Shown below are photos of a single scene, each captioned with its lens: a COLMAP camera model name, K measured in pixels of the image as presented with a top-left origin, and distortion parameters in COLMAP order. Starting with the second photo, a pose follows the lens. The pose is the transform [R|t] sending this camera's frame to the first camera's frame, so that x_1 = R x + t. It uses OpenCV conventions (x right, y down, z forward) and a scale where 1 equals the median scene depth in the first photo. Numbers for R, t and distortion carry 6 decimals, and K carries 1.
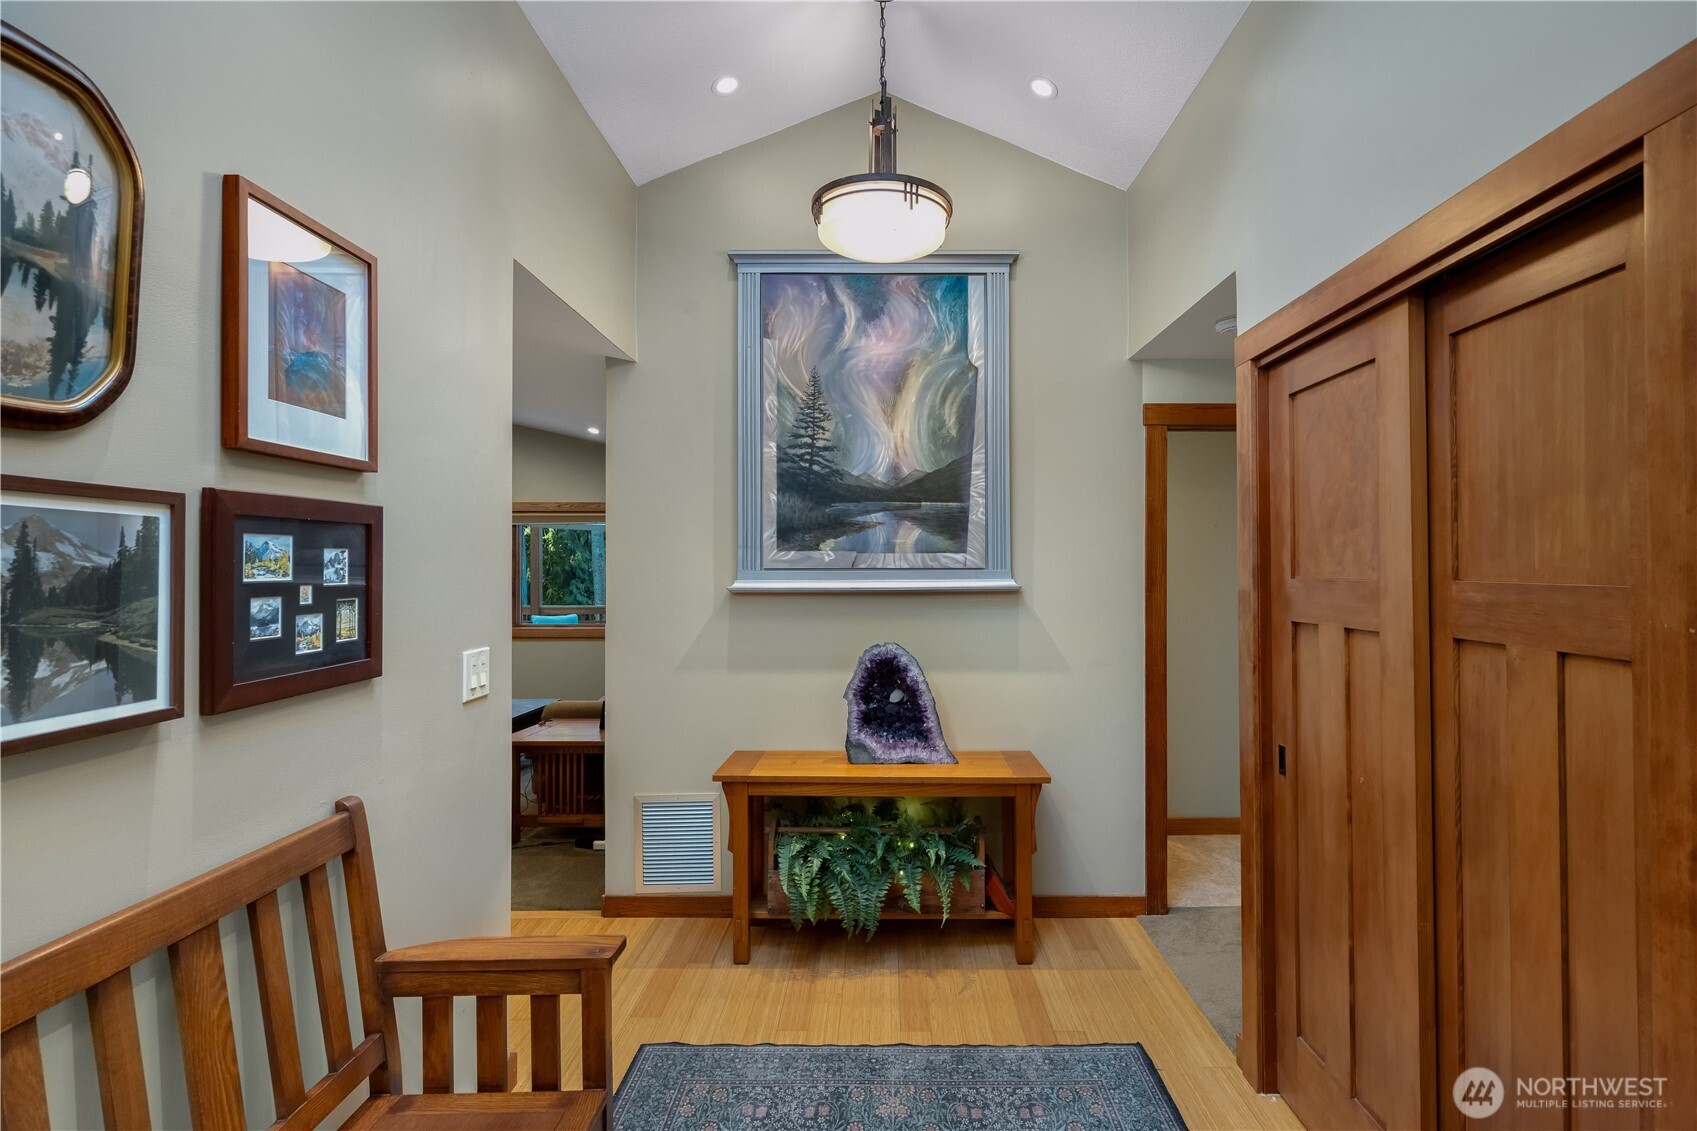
lens RADIAL K [[812.3, 0, 853.5], [0, 812.3, 565.6], [0, 0, 1]] dist [0.000019, -0.000013]
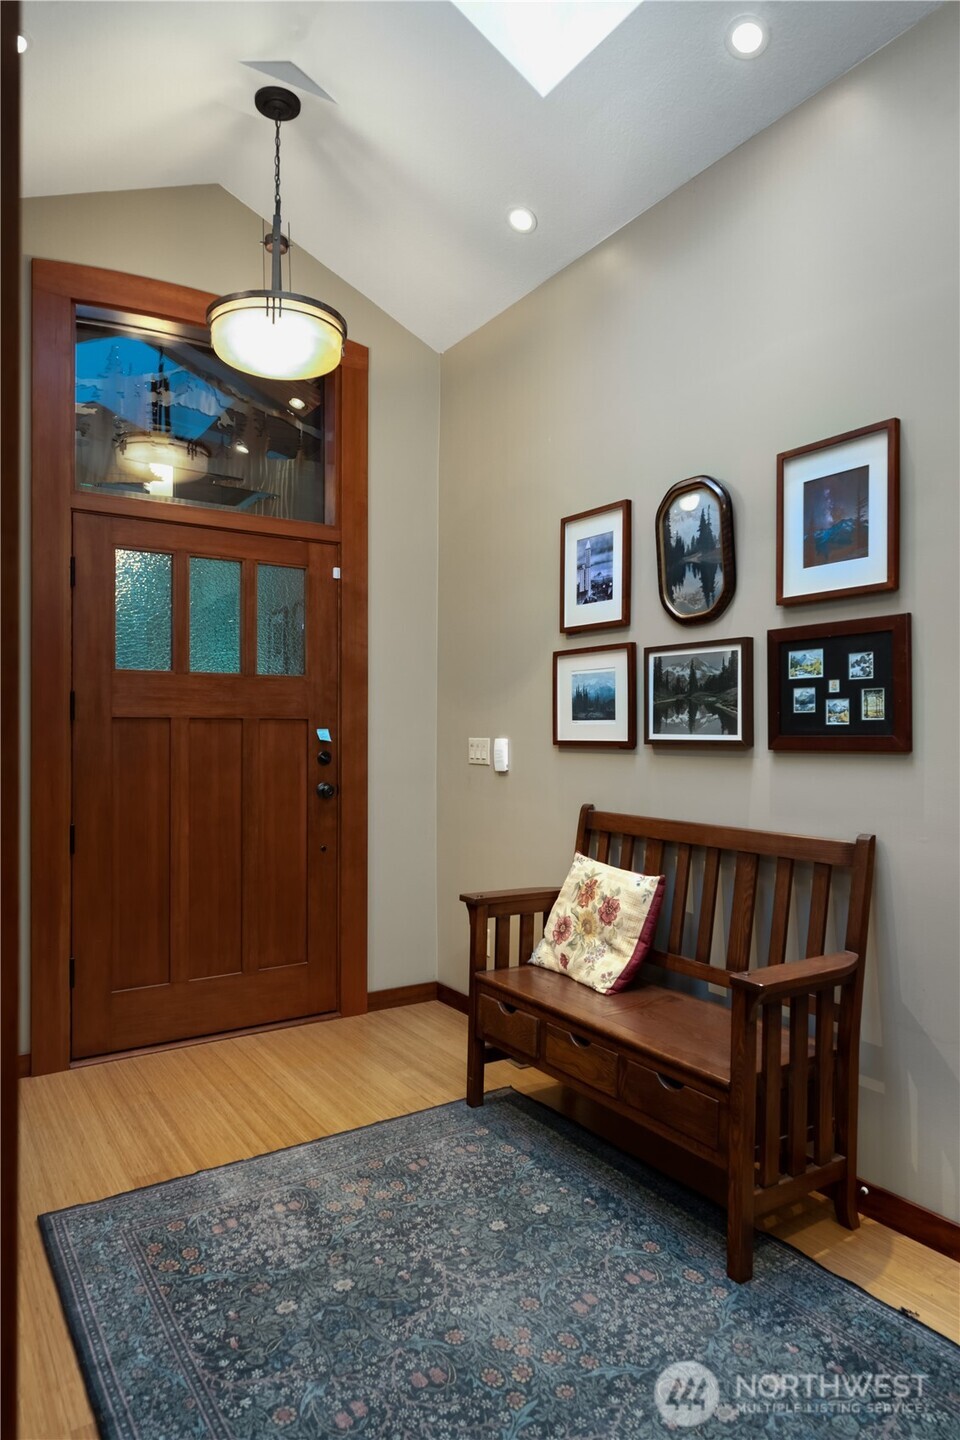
lens RADIAL K [[839.8, 0, 479.8], [0, 839.8, 722.9], [0, 0, 1]] dist [-0.007671, 0.000728]
pose [[-0.803920, 0.001827, -0.594735, 0.815537], [0.004820, 0.999982, -0.003443, 0.110718], [0.594718, -0.005635, -0.803915, 1.928928]]
